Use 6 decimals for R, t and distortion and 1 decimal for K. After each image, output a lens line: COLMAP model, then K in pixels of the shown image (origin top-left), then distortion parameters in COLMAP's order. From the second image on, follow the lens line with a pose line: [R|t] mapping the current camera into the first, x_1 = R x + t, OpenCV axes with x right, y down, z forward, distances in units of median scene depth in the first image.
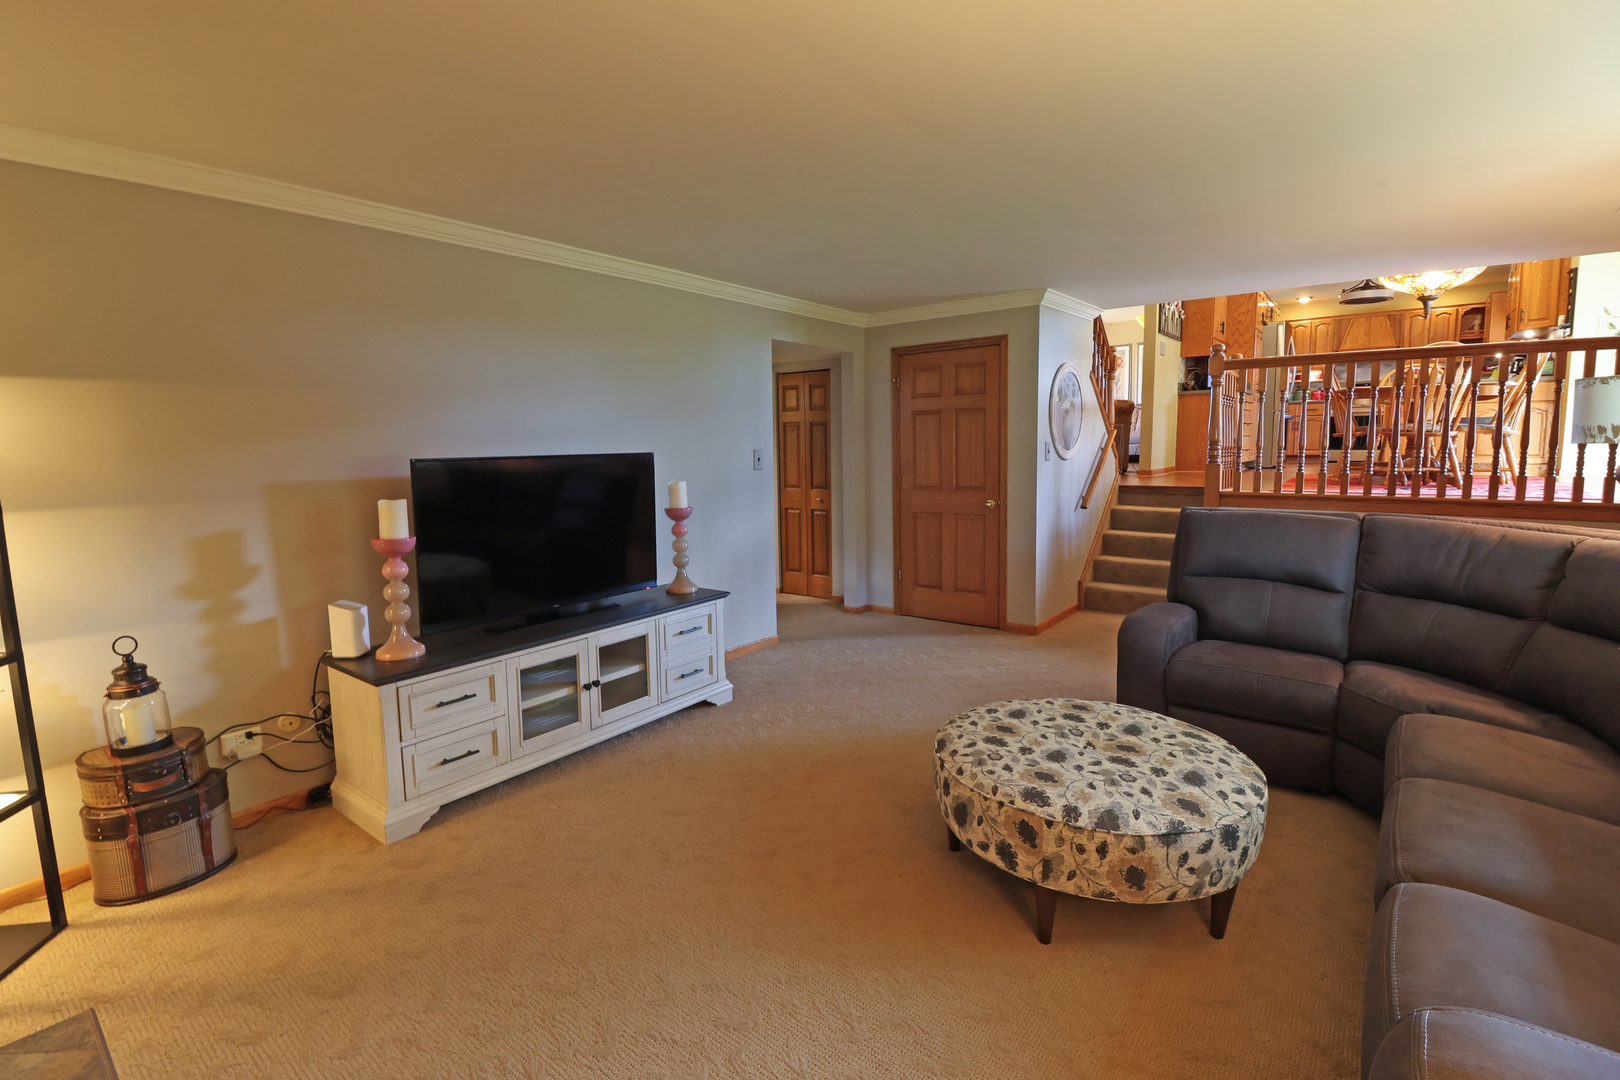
lens RADIAL K [[738.2, 0, 798.0], [0, 738.2, 527.1], [0, 0, 1]] dist [0.000779, -0.014500]
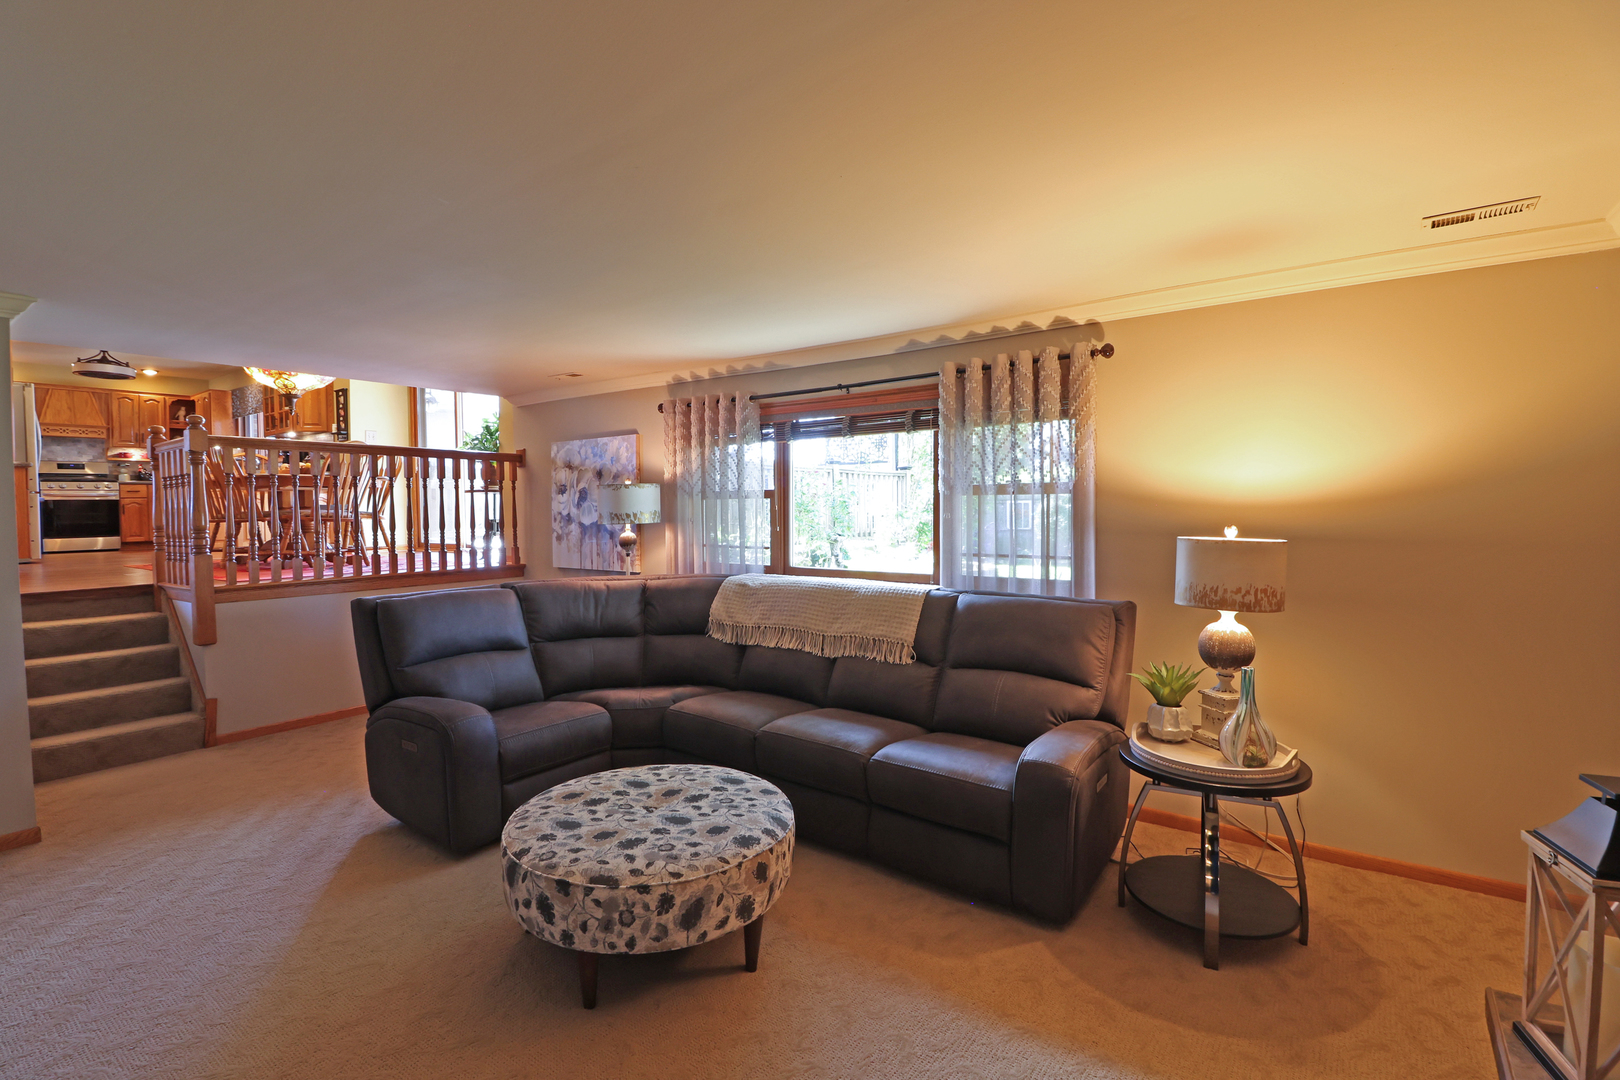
lens RADIAL K [[738.2, 0, 798.0], [0, 738.2, 527.1], [0, 0, 1]] dist [0.000779, -0.014500]
pose [[-0.043378, -0.009656, 0.999012, -0.648584], [0.126091, 0.991904, 0.015063, -0.092548], [-0.991070, 0.126620, -0.041809, 0.745205]]
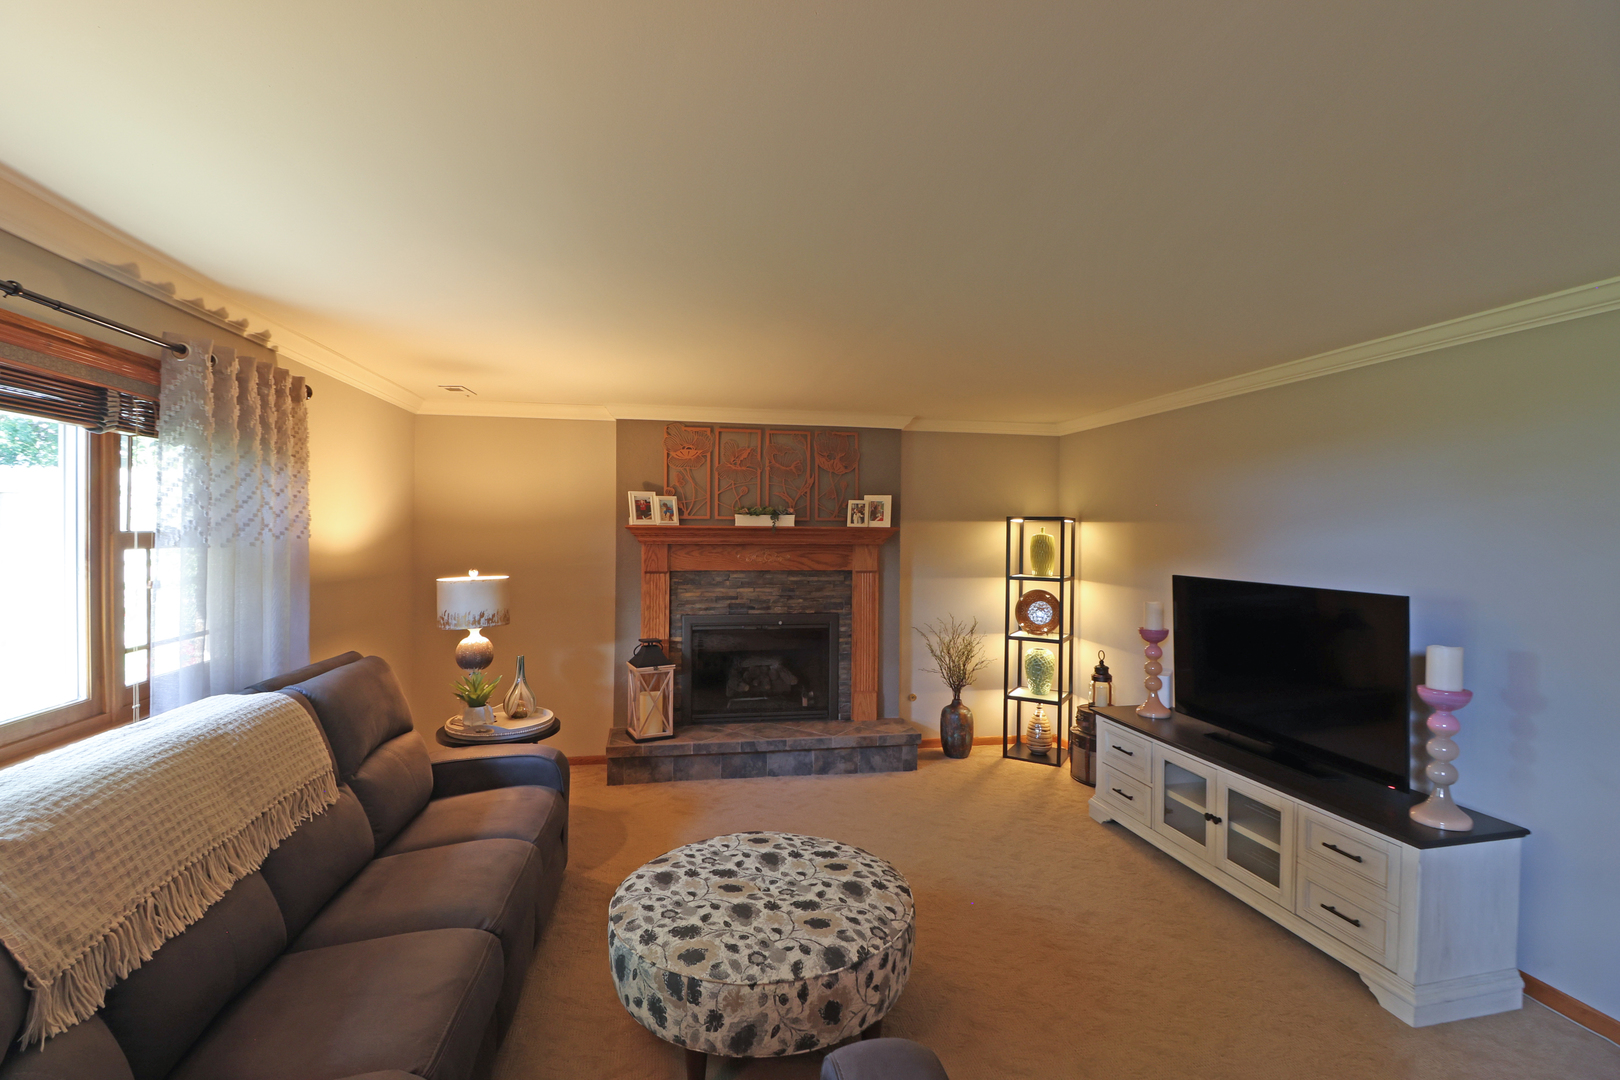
lens RADIAL K [[738.2, 0, 798.0], [0, 738.2, 527.1], [0, 0, 1]] dist [0.000779, -0.014500]
pose [[-0.656635, 0.010928, -0.754129, 1.069306], [-0.083668, 0.992668, 0.087236, -0.272850], [0.749553, 0.120379, -0.650907, 1.555959]]
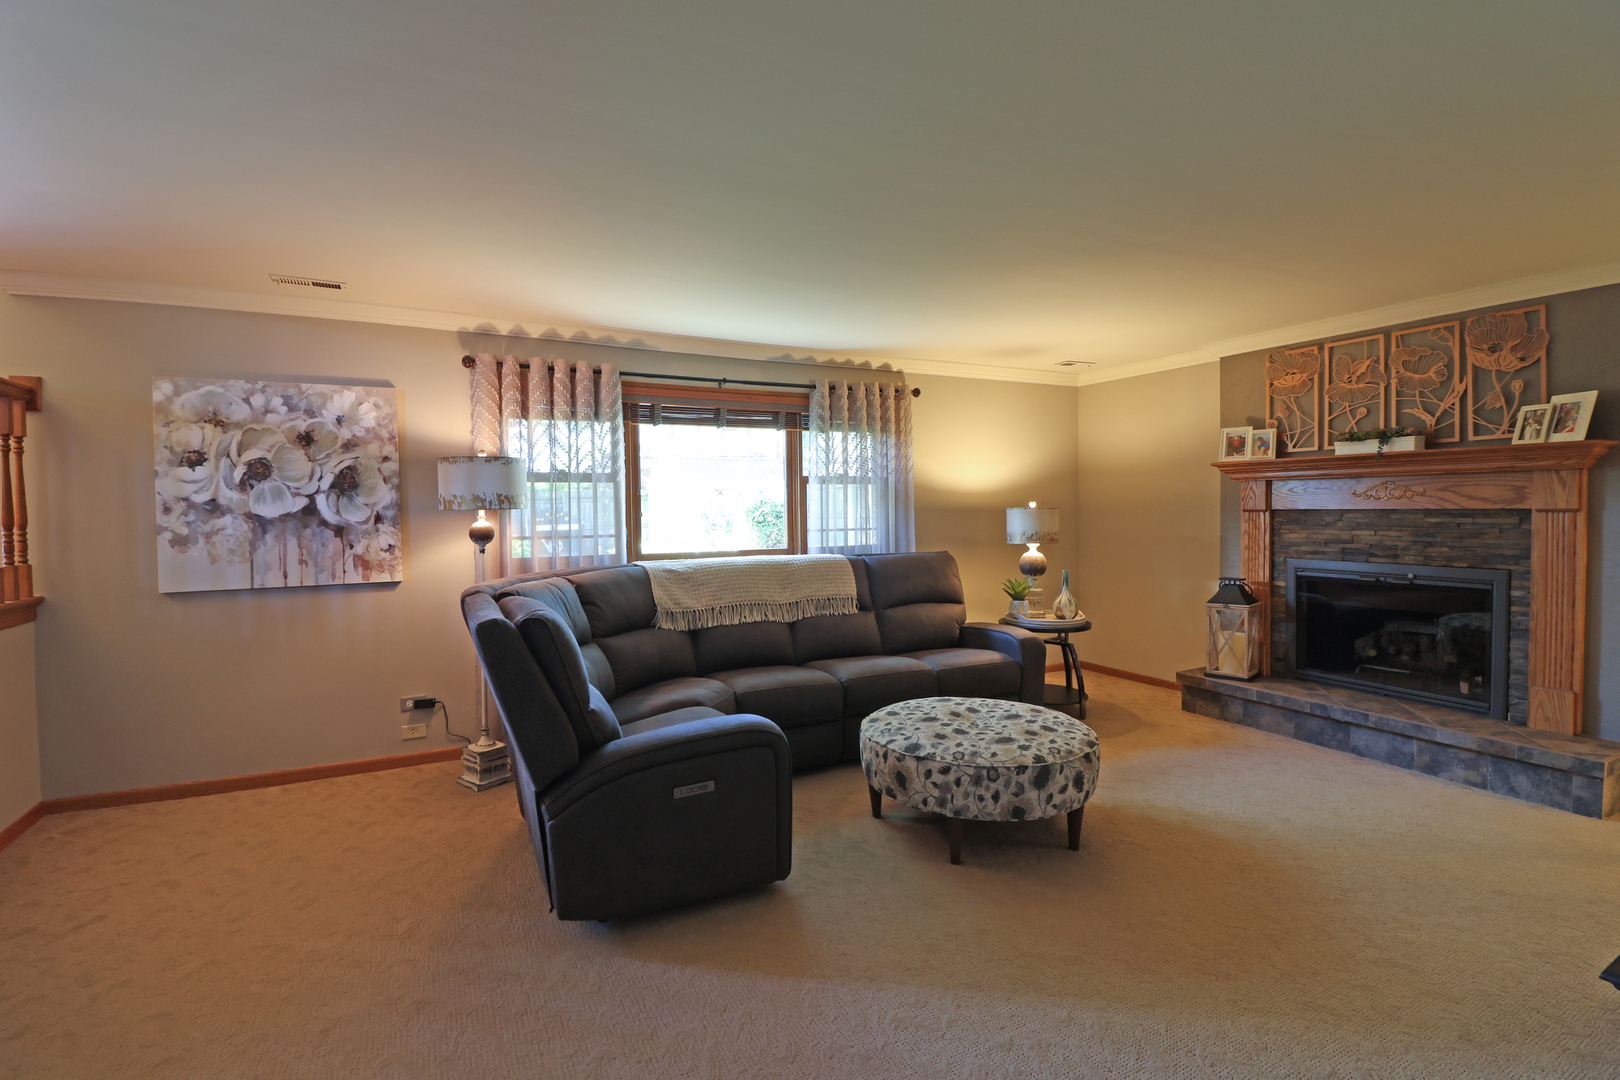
lens RADIAL K [[738.2, 0, 798.0], [0, 738.2, 527.1], [0, 0, 1]] dist [0.000779, -0.014500]
pose [[-0.910306, 0.016441, 0.413608, 0.123947], [0.074930, 0.989249, 0.125590, -0.230926], [-0.407097, 0.145317, -0.901751, 2.166138]]
